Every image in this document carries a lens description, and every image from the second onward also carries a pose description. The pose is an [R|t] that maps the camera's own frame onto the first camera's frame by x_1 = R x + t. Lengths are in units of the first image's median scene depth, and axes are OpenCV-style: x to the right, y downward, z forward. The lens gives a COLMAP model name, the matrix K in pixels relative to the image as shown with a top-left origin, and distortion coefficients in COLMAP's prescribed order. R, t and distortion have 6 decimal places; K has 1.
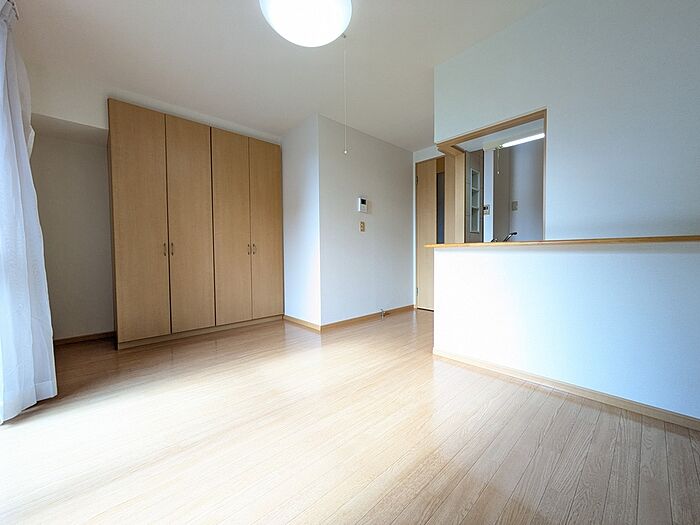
lens RADIAL K [[278.8, 0, 349.8], [0, 278.8, 263.8], [0, 0, 1]] dist [0.000868, 0.001736]
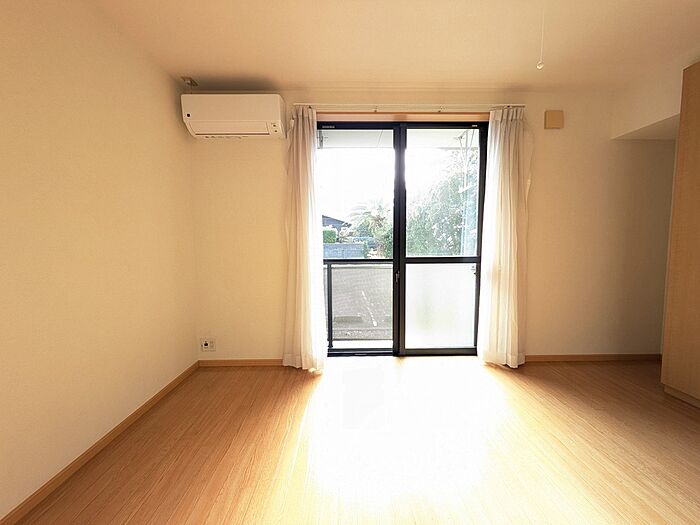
lens RADIAL K [[278.8, 0, 347.3], [0, 278.8, 261.9], [0, 0, 1]] dist [0.000868, 0.001736]
pose [[-0.663018, 0.069710, -0.745351, 0.338477], [-0.018266, 0.993852, 0.109200, -0.130525], [0.748381, 0.086016, -0.657668, 0.811013]]
